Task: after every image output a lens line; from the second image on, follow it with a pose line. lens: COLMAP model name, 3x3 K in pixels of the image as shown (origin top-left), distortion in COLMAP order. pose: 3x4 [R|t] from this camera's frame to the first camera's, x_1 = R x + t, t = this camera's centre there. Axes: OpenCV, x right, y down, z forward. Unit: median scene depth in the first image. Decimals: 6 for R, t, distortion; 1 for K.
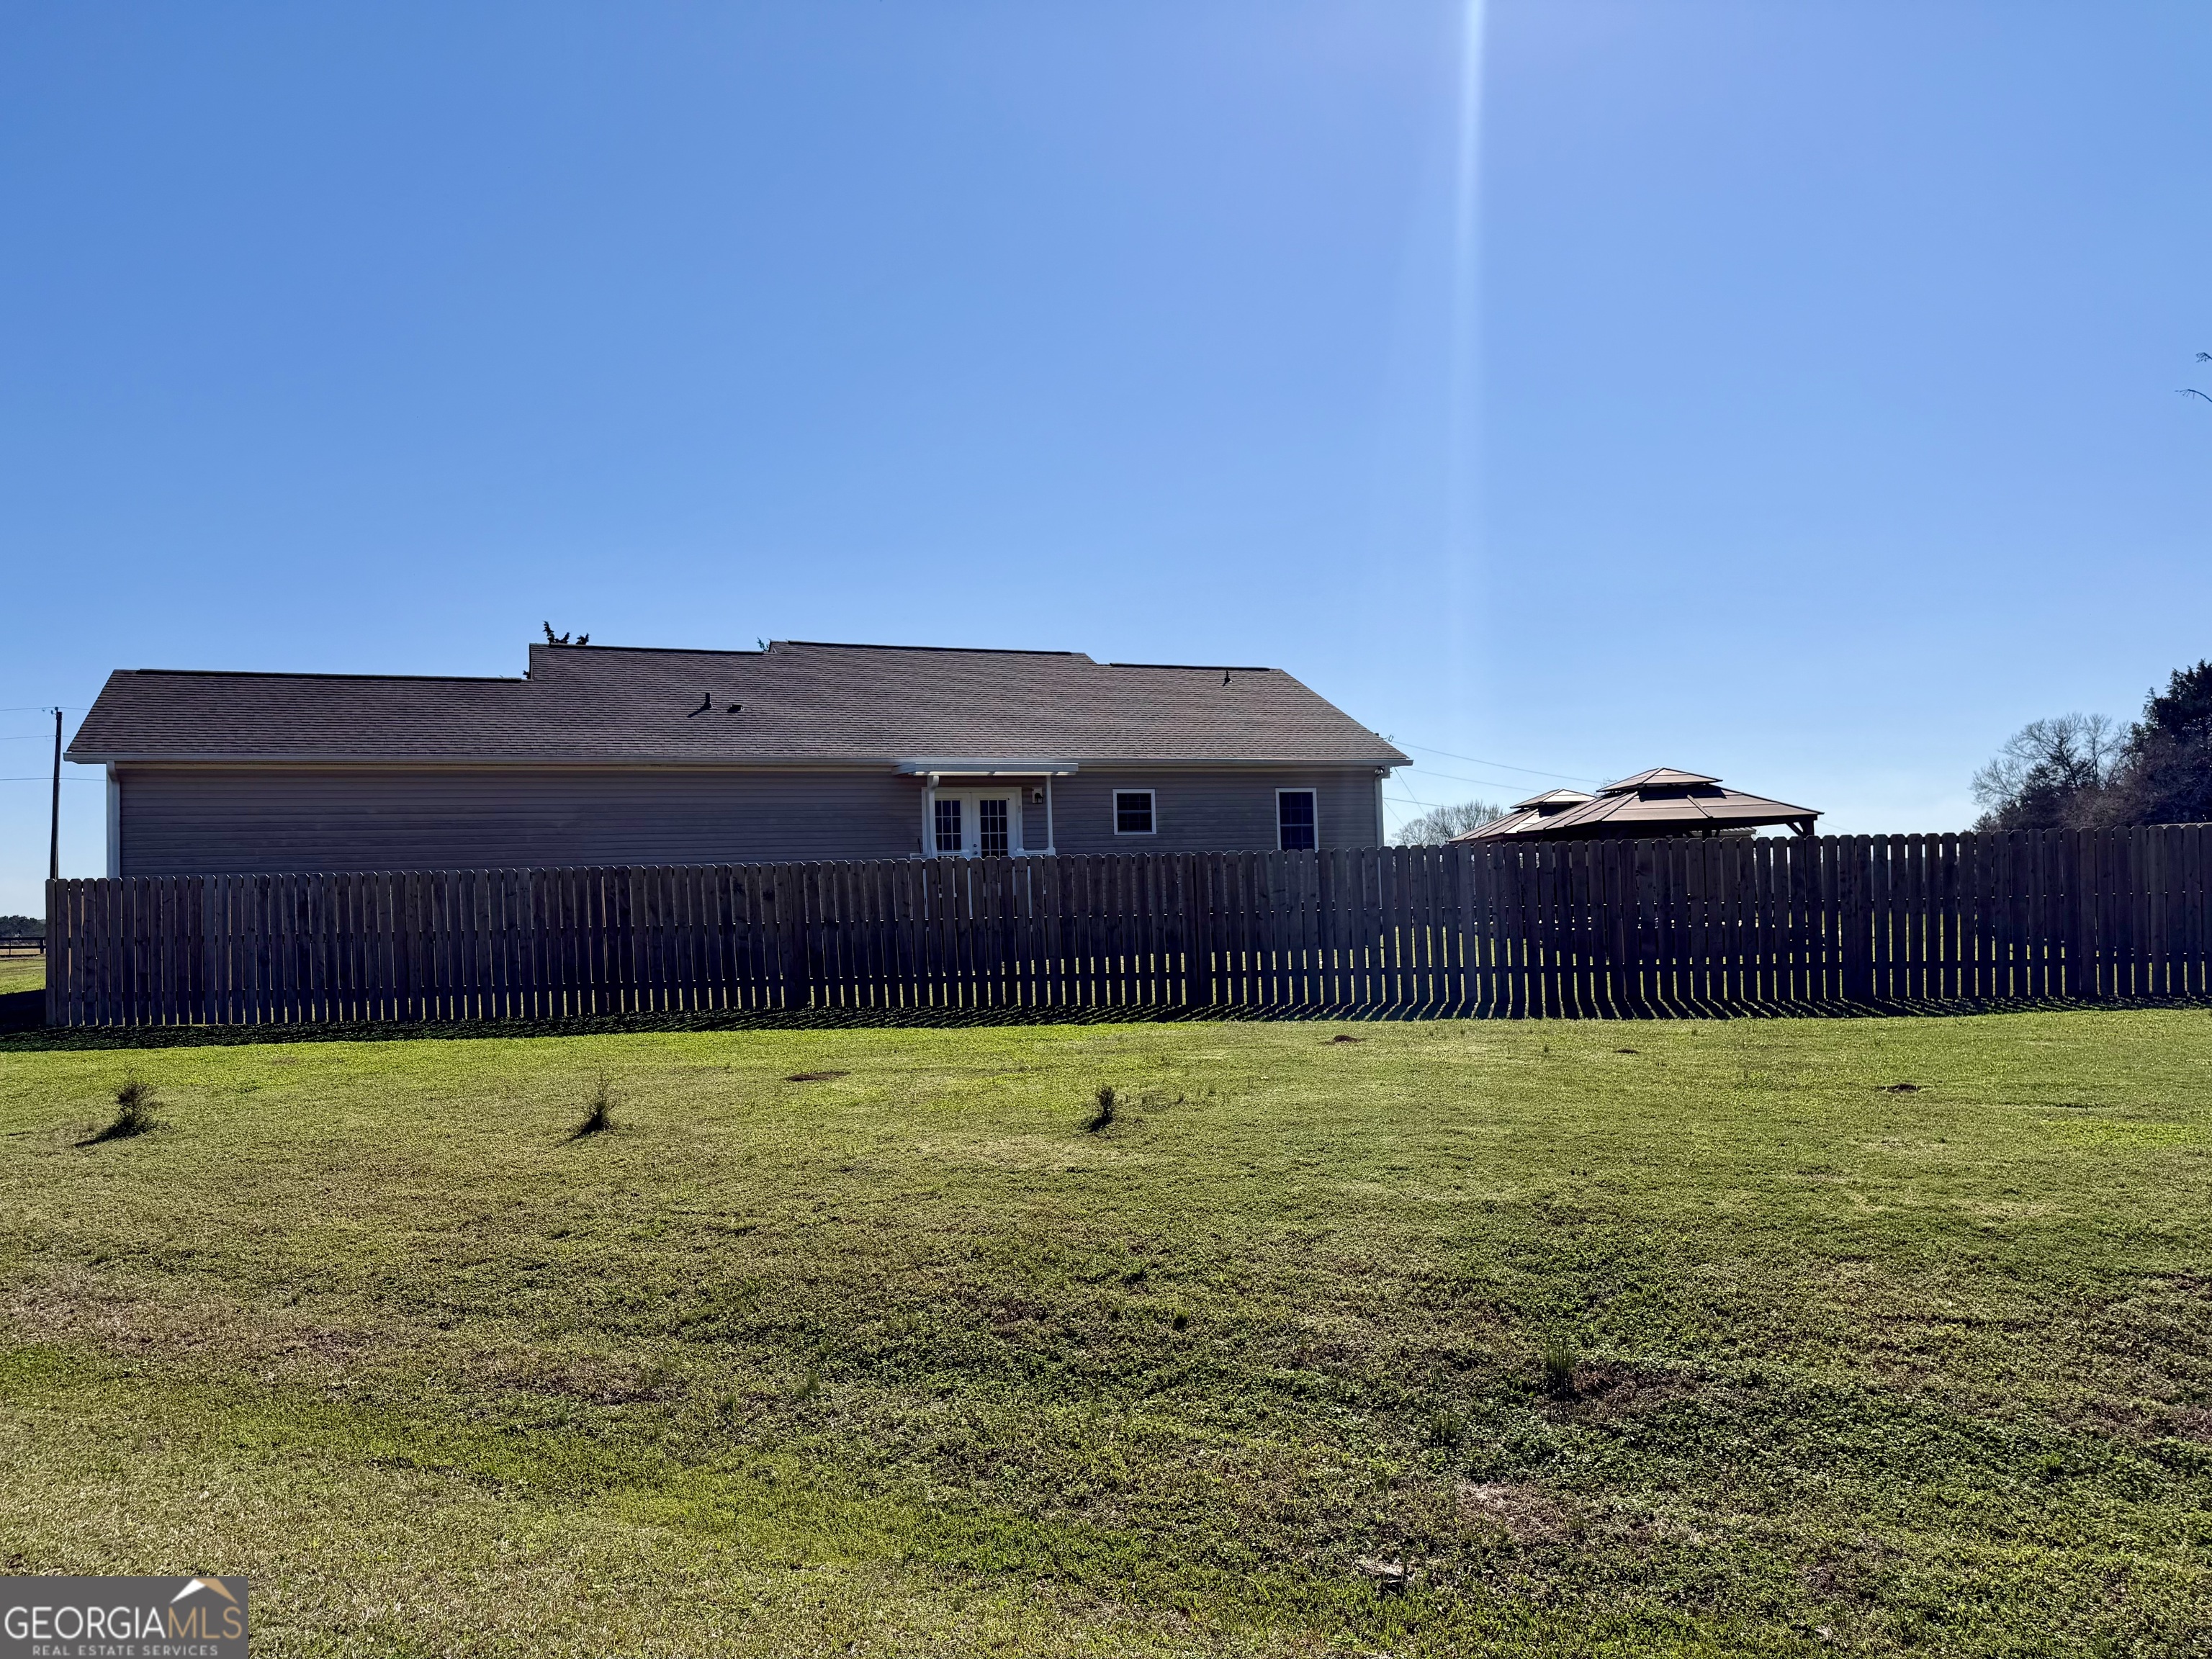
lens RADIAL K [[1589.1, 0, 1161.8], [0, 1589.1, 800.3], [0, 0, 1]] dist [0.088152, -0.068780]
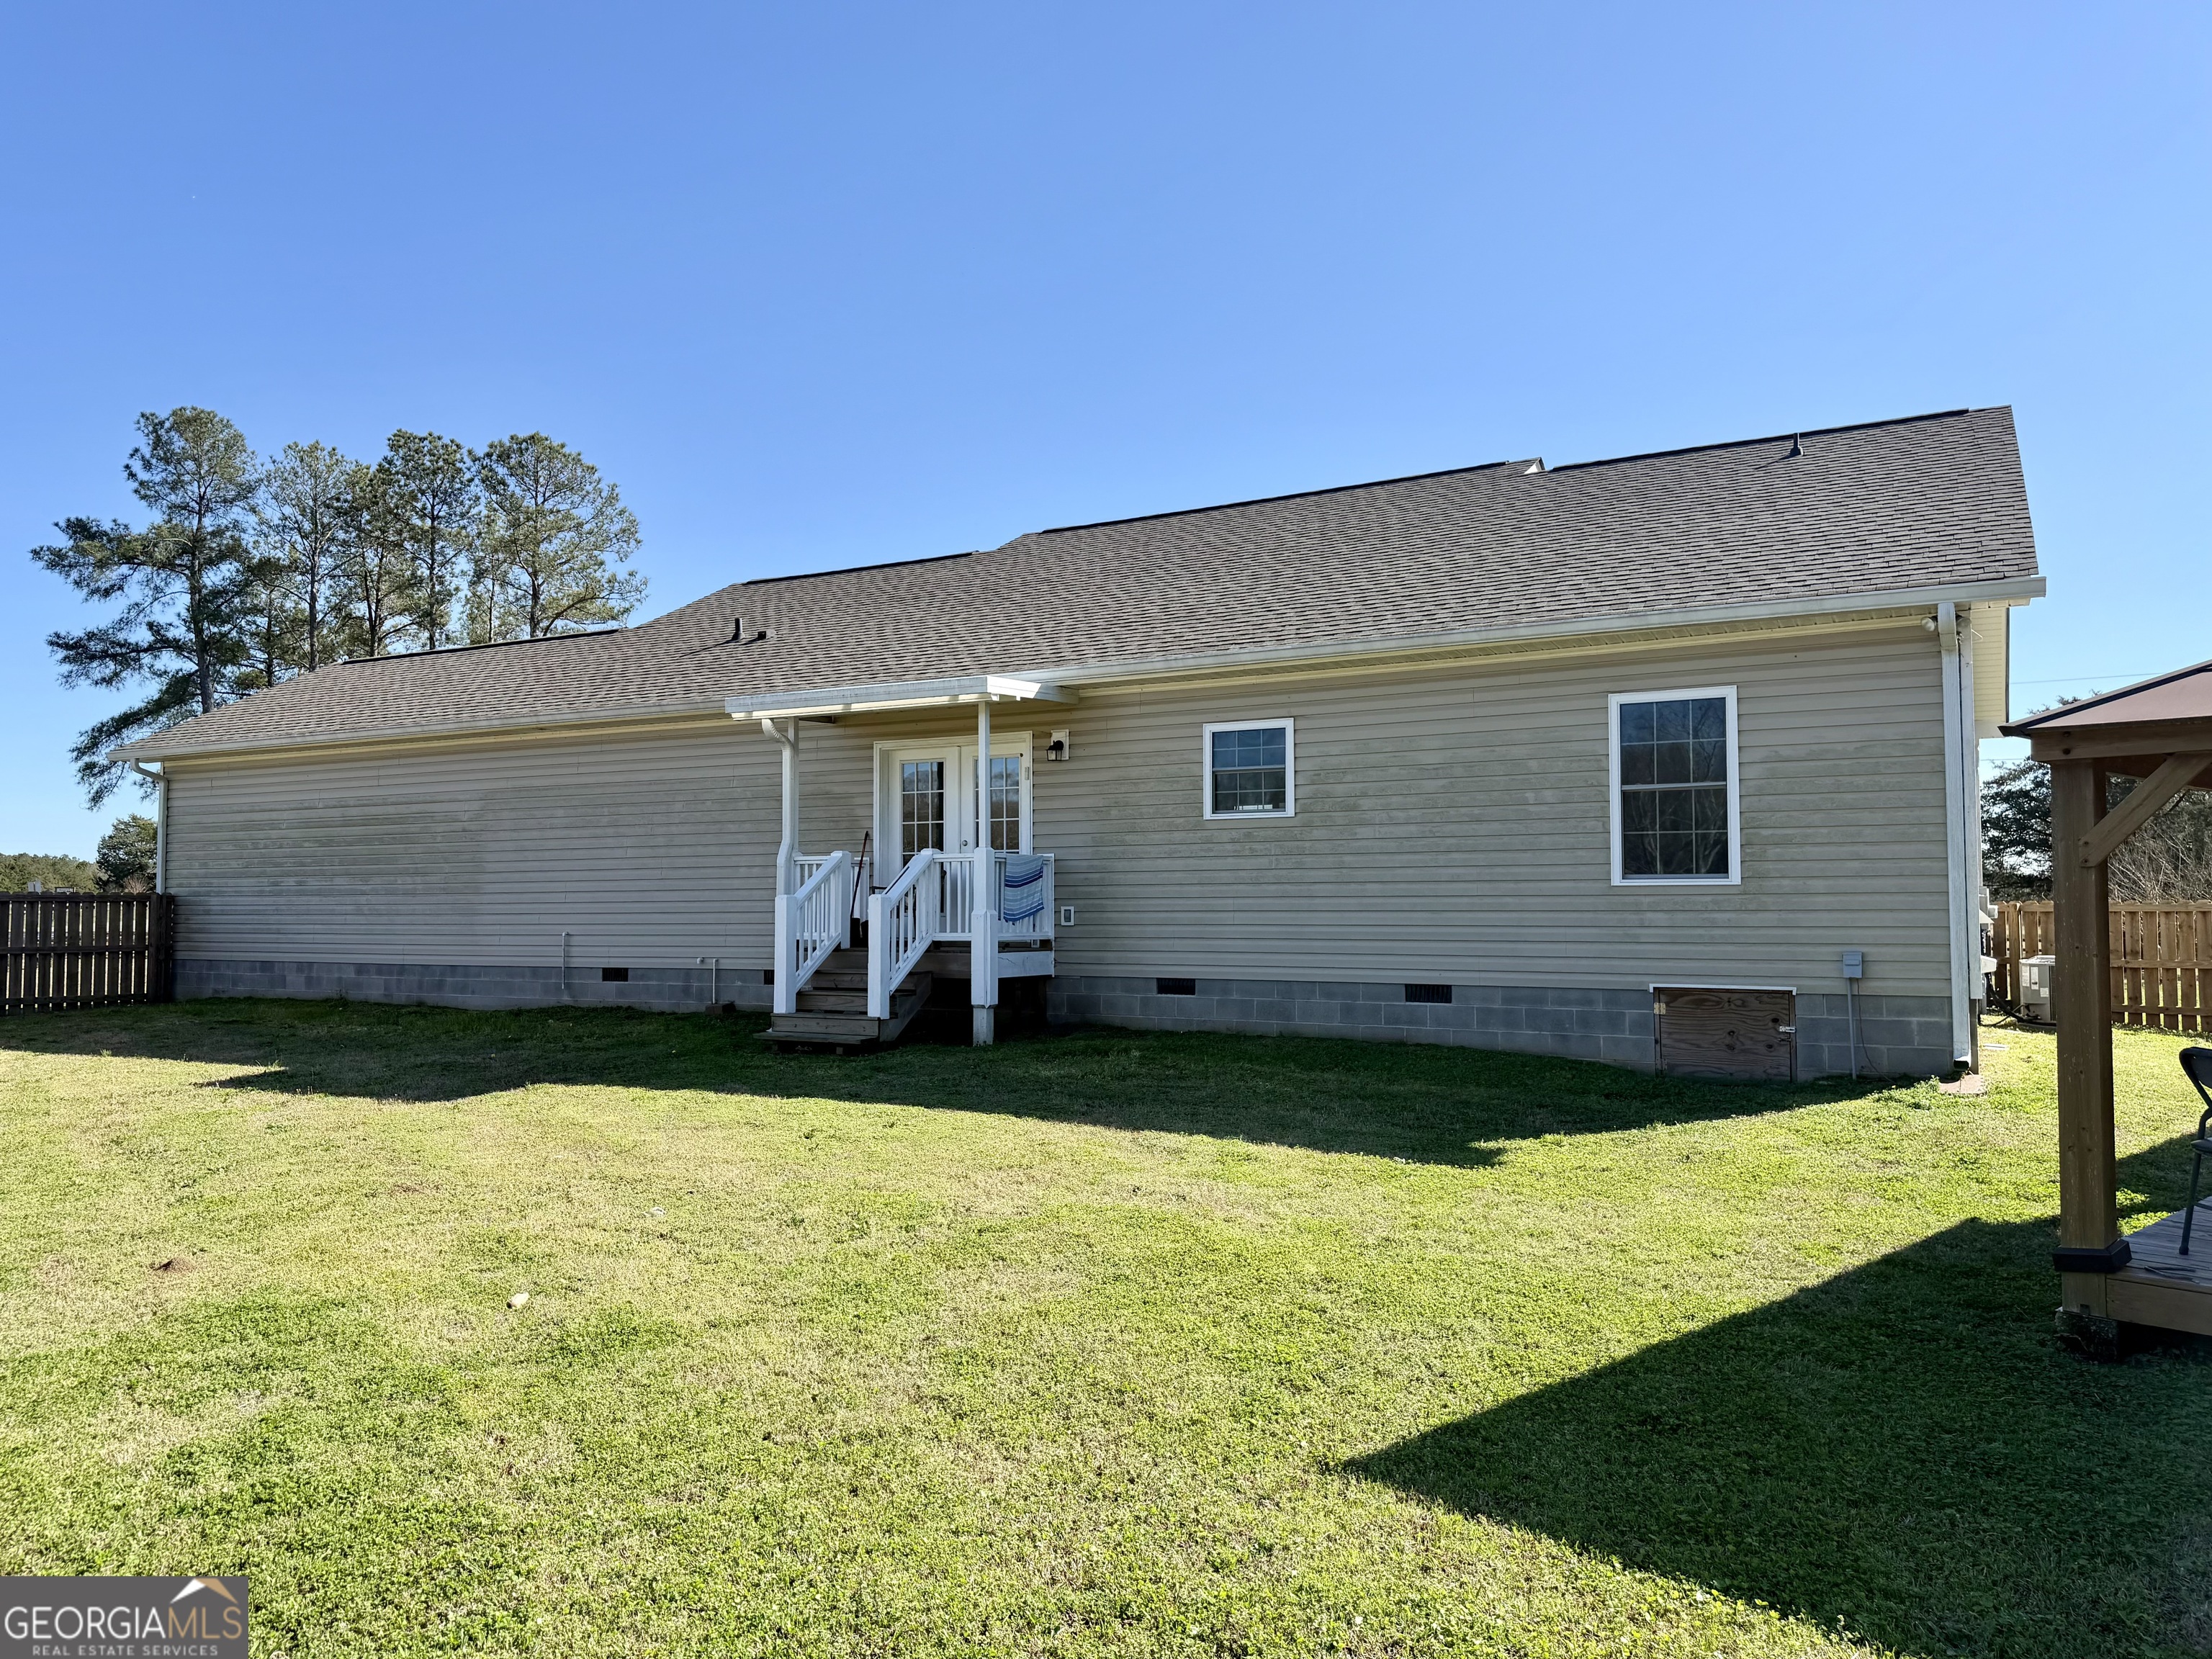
lens RADIAL K [[1589.1, 0, 1161.8], [0, 1589.1, 800.3], [0, 0, 1]] dist [0.088152, -0.068780]
pose [[0.593310, -0.020064, -0.804724, 0.362139], [0.035418, 0.999372, 0.001196, 0.015718], [0.804195, -0.029211, 0.593648, 0.739620]]
